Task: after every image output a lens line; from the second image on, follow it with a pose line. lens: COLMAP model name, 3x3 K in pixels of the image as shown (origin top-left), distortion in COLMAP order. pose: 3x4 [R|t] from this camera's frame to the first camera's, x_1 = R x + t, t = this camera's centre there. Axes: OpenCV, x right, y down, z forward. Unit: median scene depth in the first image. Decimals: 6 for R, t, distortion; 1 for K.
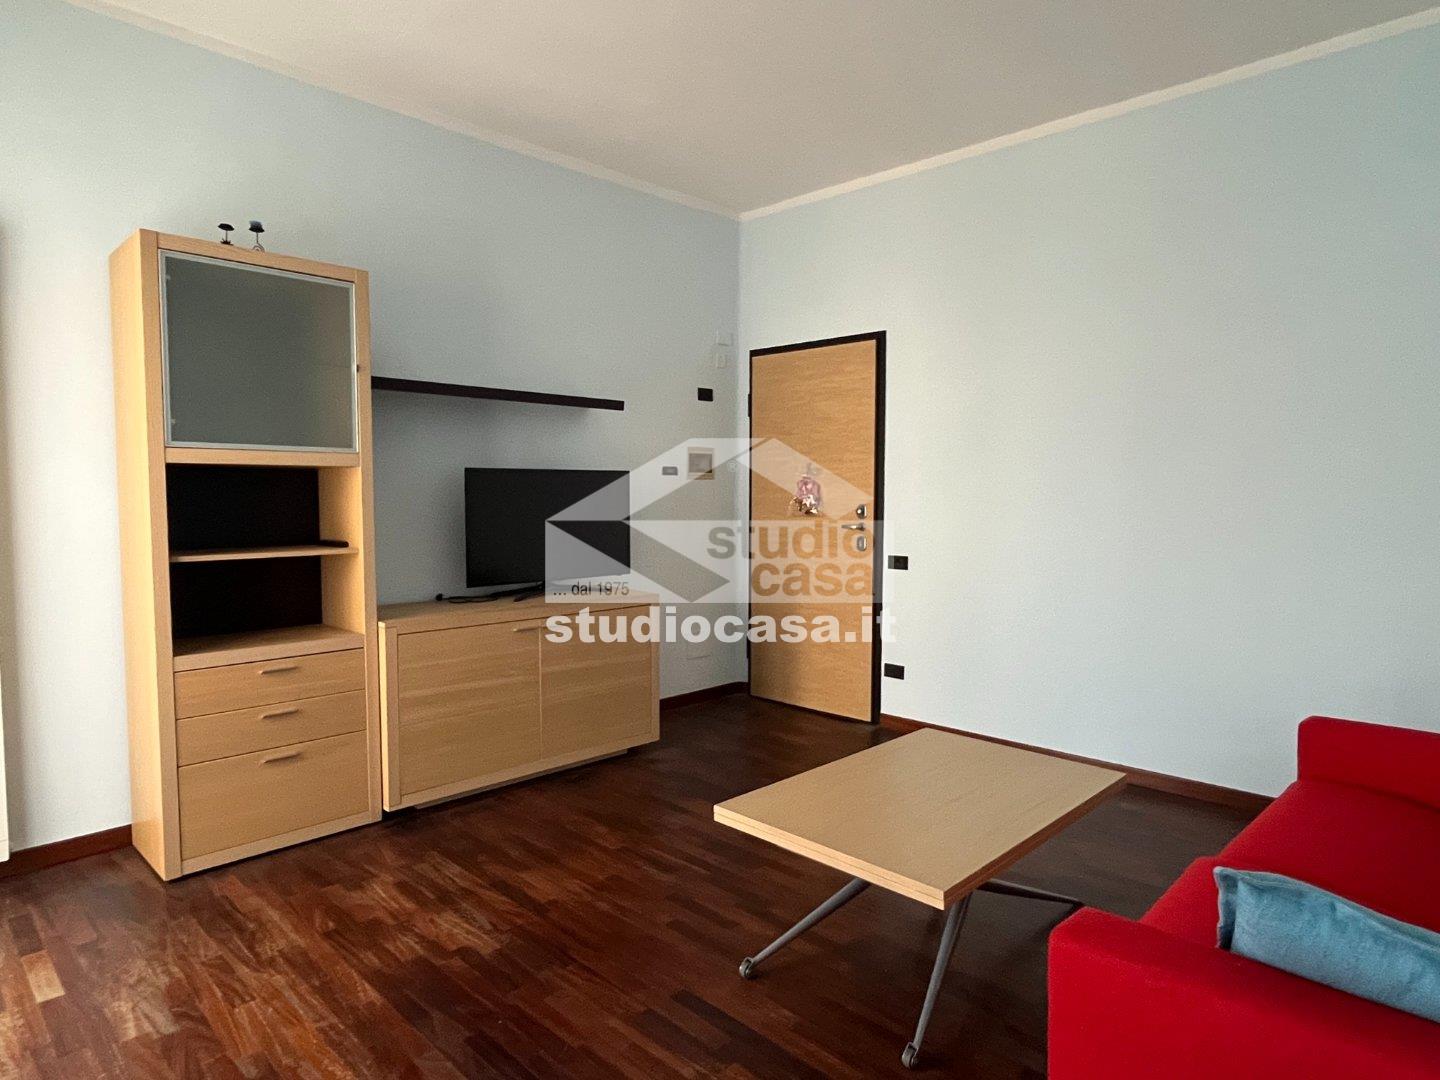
lens RADIAL K [[856.9, 0, 720.0], [0, 856.9, 540.0], [0, 0, 1]] dist [0.000270, -0.001916]
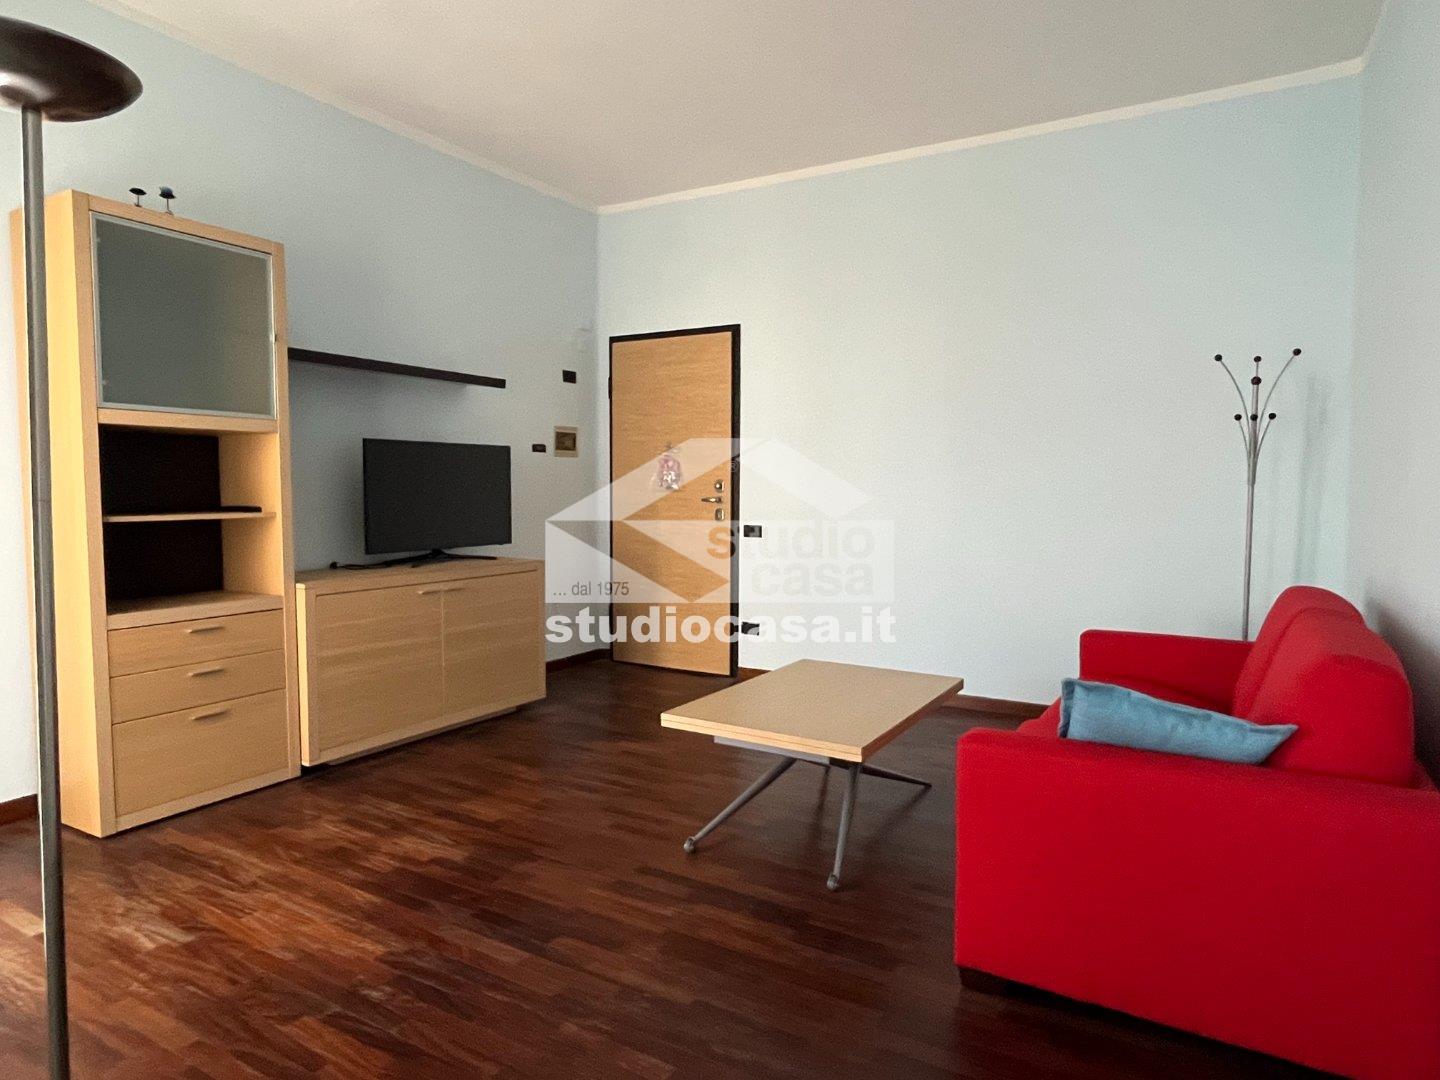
lens RADIAL K [[878.0, 0, 720.0], [0, 878.0, 540.0], [0, 0, 1]] dist [0.001419, -0.000824]
pose [[0.971155, -0.013256, 0.238080, -0.161219], [0.011846, 0.999903, 0.007354, 0.043014], [-0.238154, -0.004321, 0.971218, -0.161341]]
